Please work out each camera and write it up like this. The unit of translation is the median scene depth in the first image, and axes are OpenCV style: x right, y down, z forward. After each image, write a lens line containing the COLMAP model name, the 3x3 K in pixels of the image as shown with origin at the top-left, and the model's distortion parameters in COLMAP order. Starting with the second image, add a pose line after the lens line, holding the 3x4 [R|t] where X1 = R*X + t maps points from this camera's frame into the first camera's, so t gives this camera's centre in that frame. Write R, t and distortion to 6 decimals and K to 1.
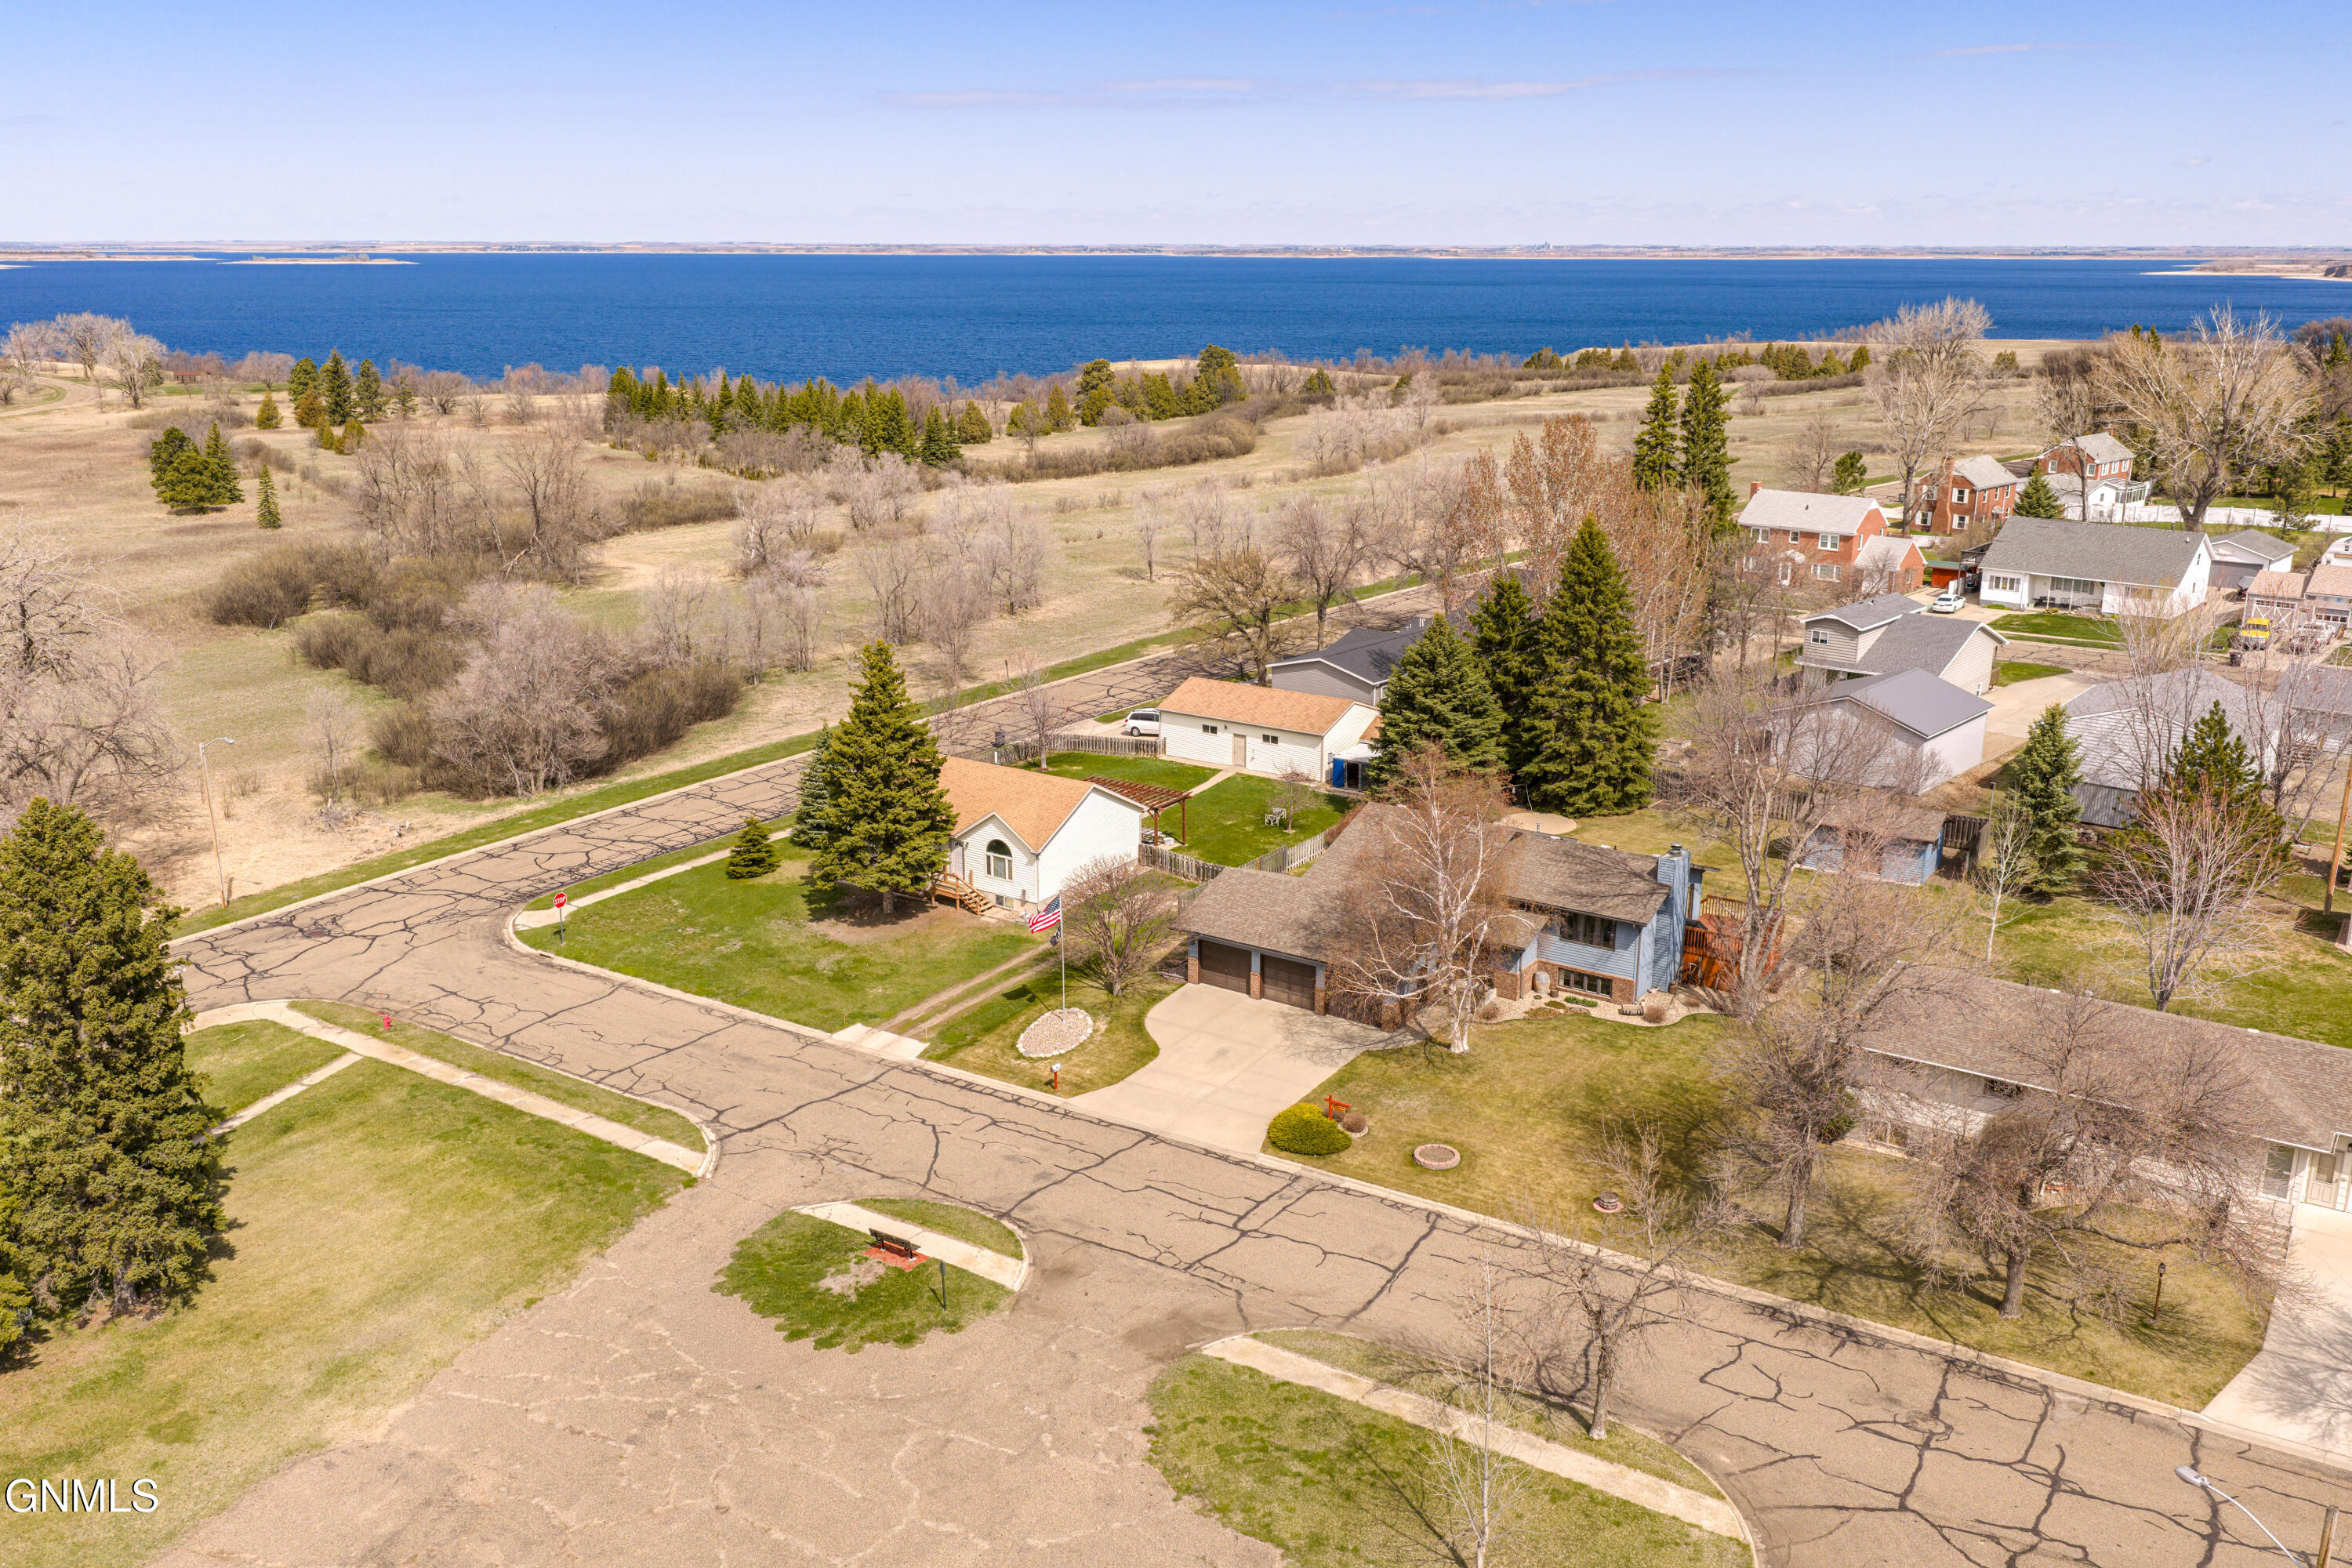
lens RADIAL K [[1944.7, 0, 1166.5], [0, 1944.7, 781.3], [0, 0, 1]] dist [0.022046, -0.050019]
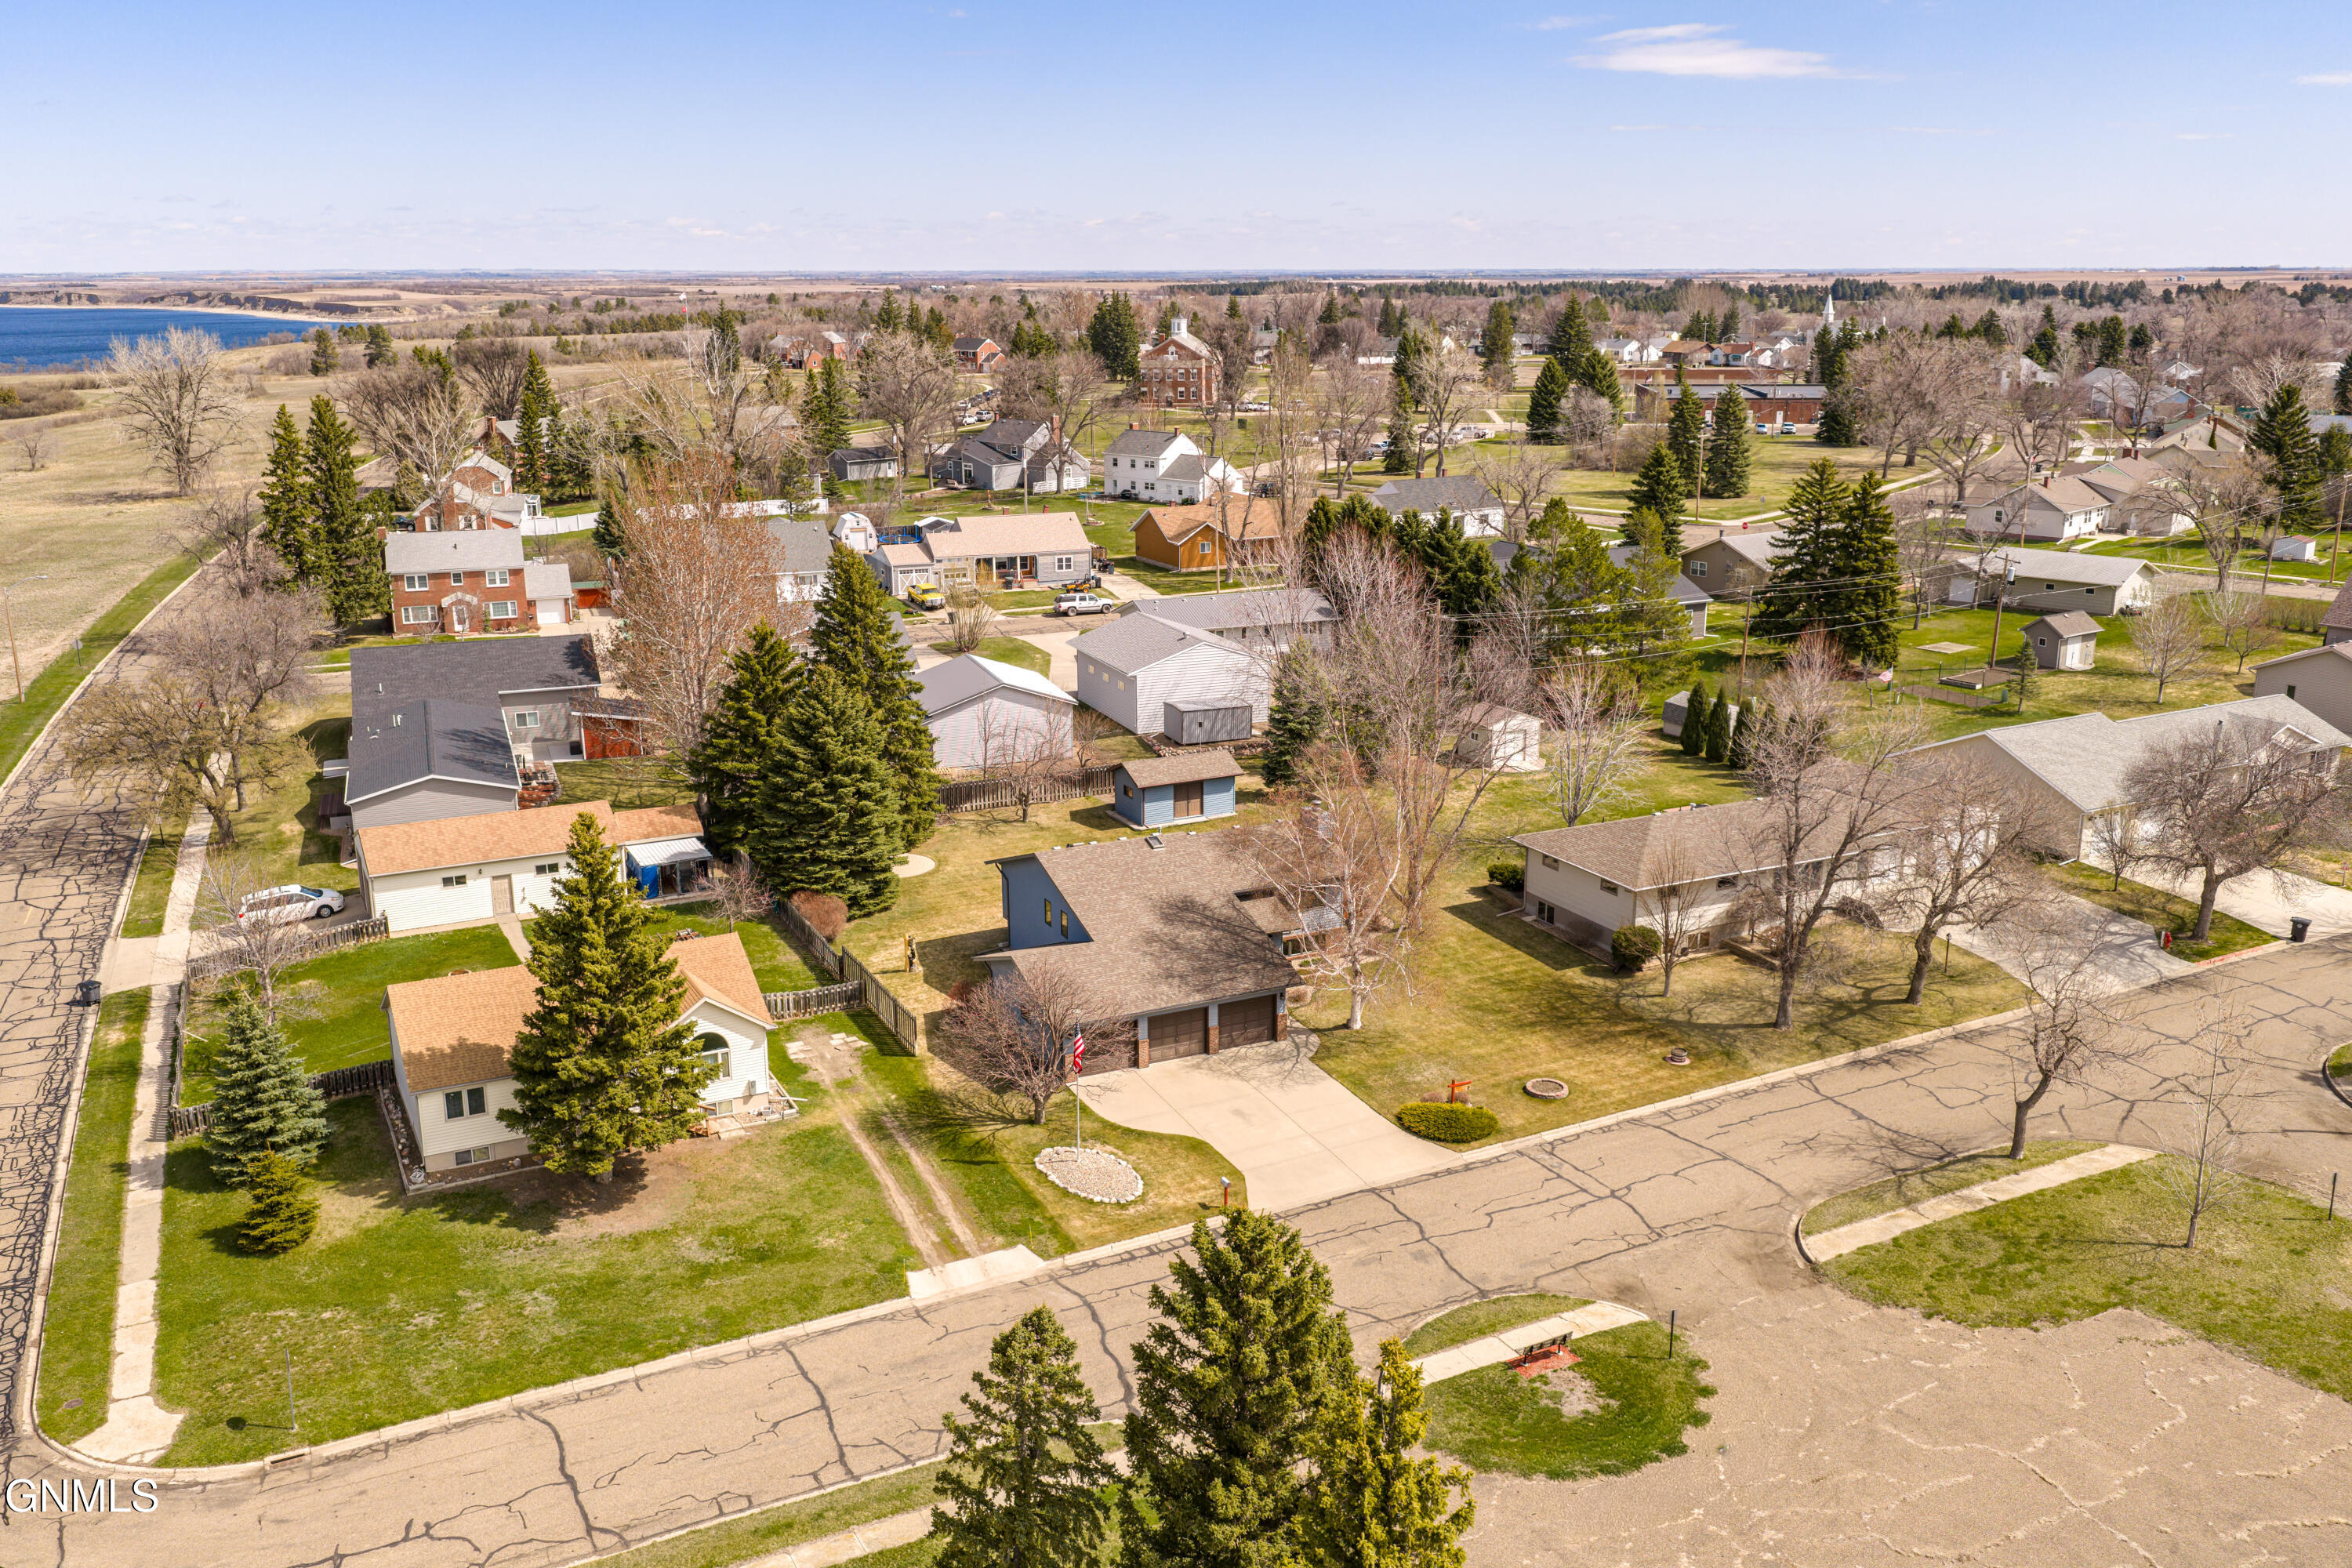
lens RADIAL K [[1952.0, 0, 1176.4], [0, 1952.0, 904.9], [0, 0, 1]] dist [0.005368, -0.003093]
pose [[0.486625, -0.273614, 0.829658, -0.615951], [0.237067, 0.955411, 0.176037, -0.108997], [-0.840830, 0.111021, 0.529791, 0.421584]]
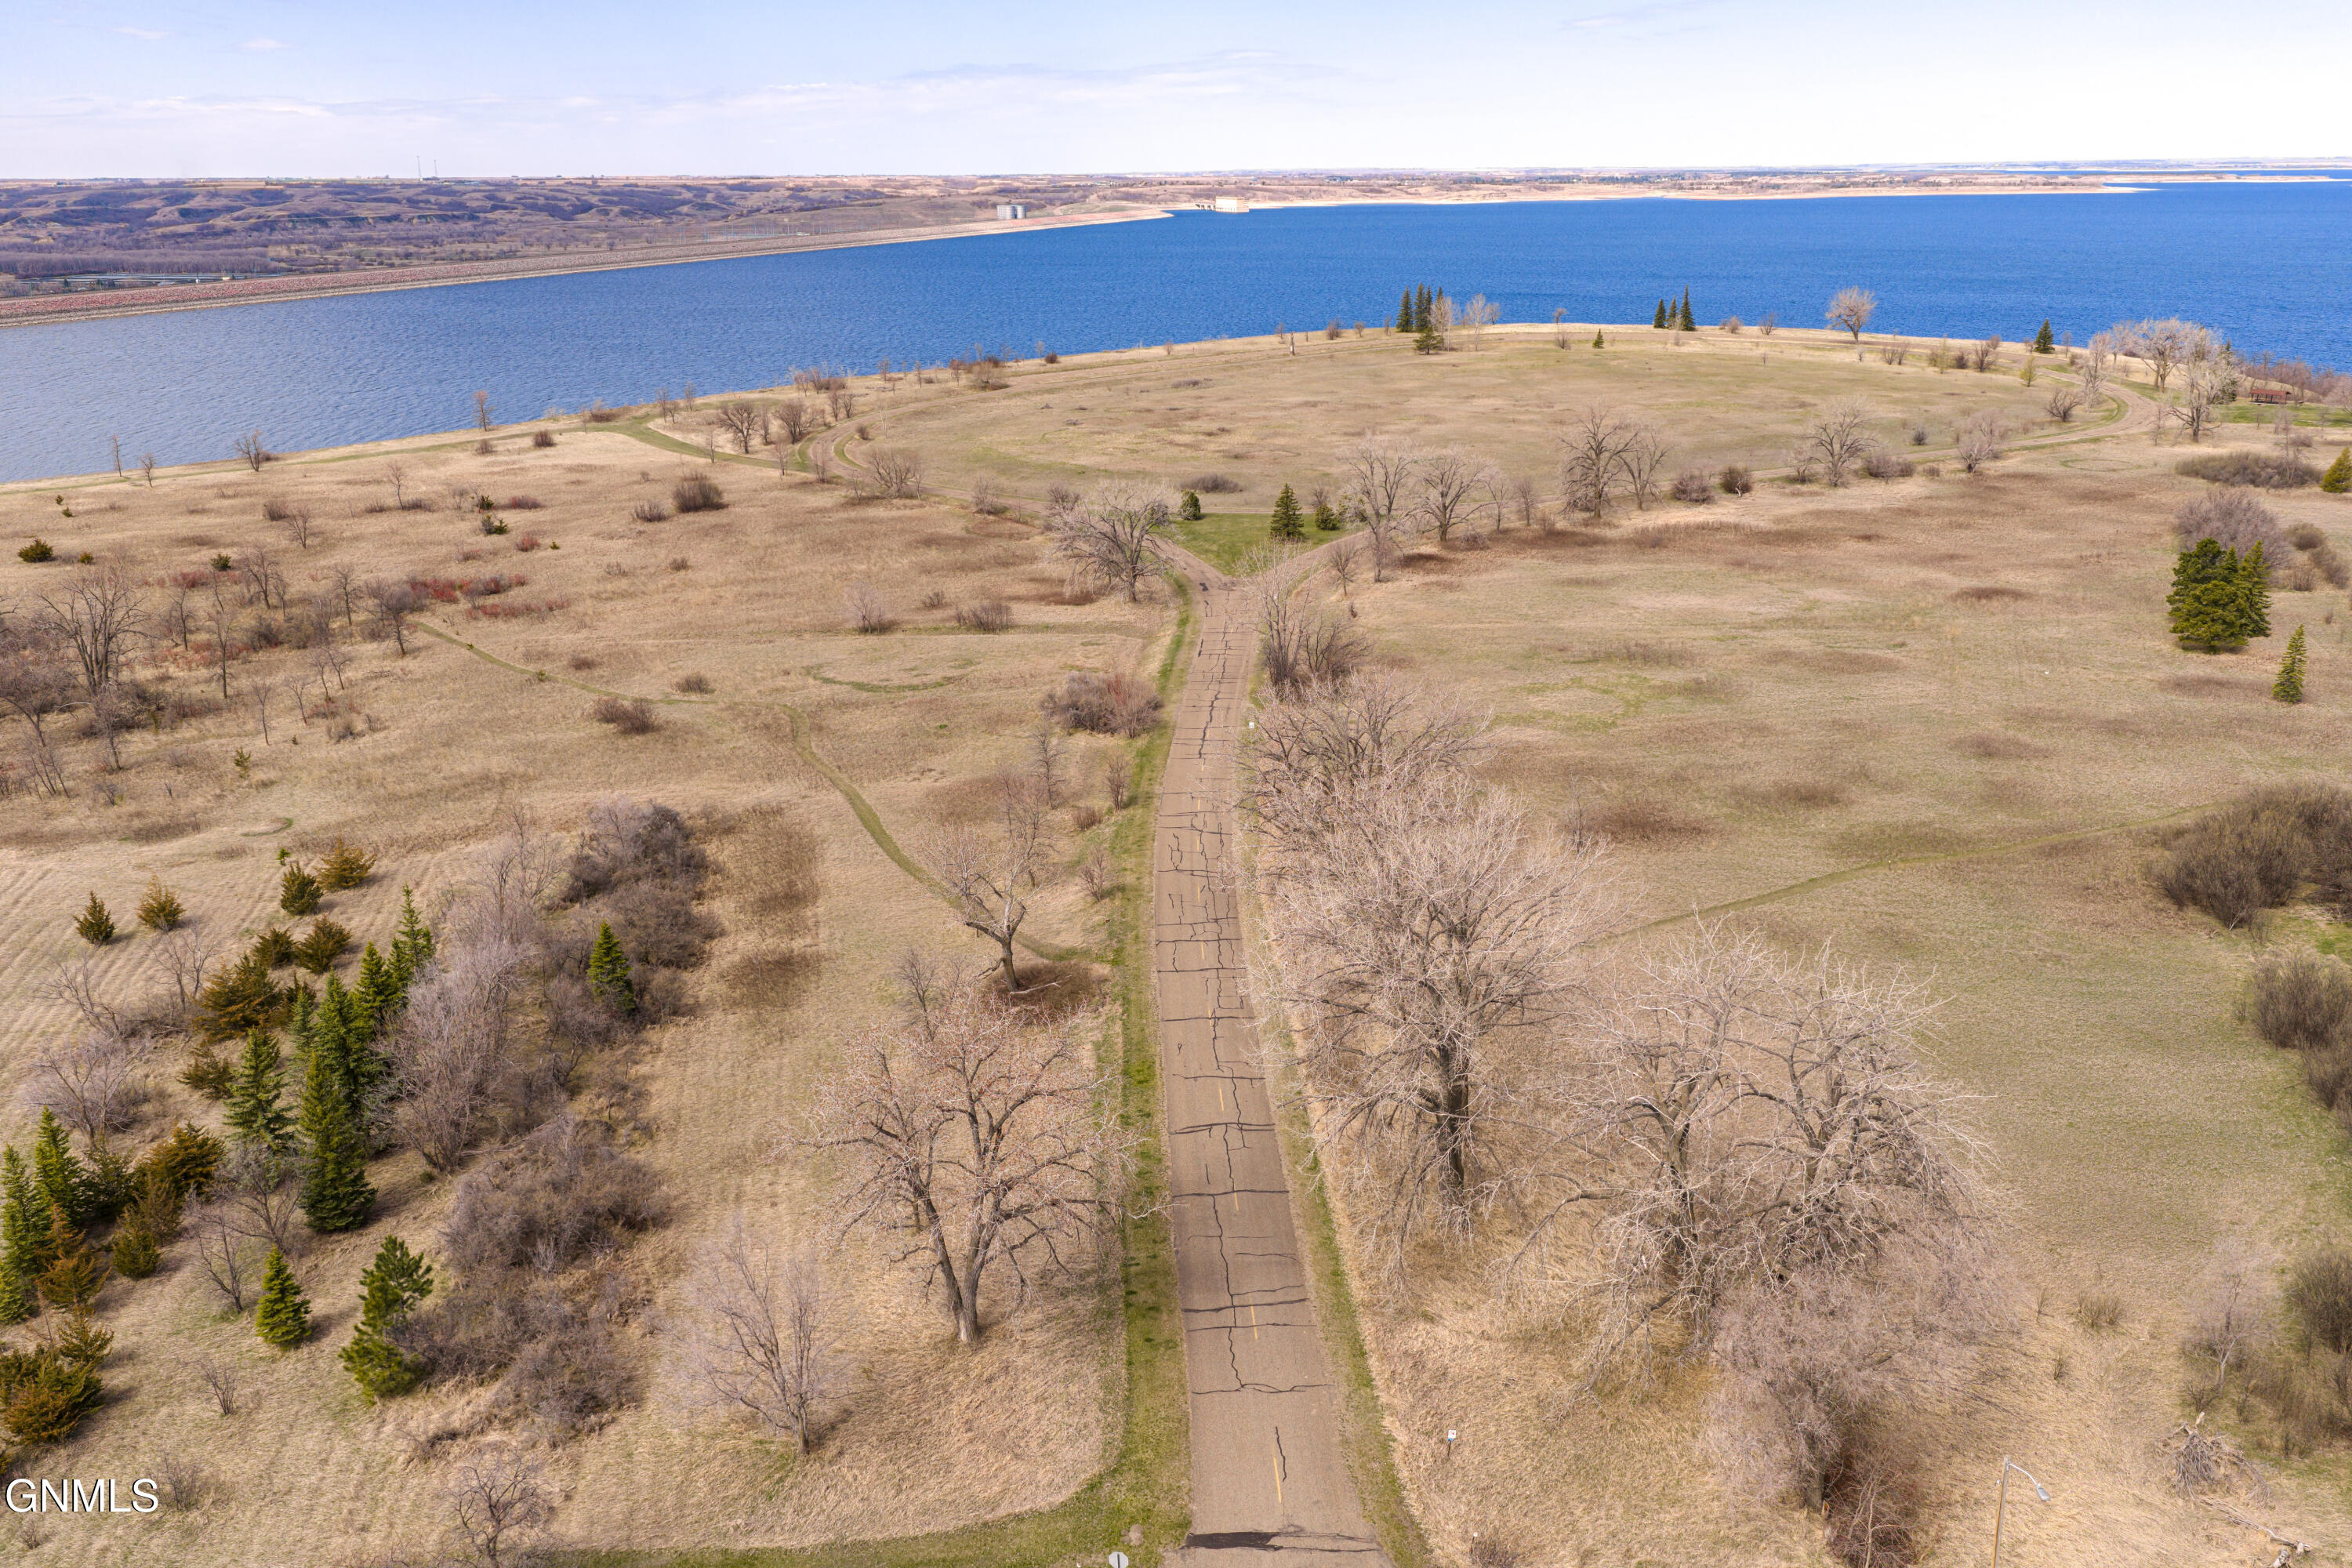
lens RADIAL K [[1978.1, 0, 1180.6], [0, 1978.1, 792.5], [0, 0, 1]] dist [0.010362, -0.022435]
pose [[0.577562, 0.237653, -0.780988, -0.175853], [-0.205715, 0.968184, 0.142485, -0.288022], [0.790002, 0.078367, 0.608075, 0.331033]]
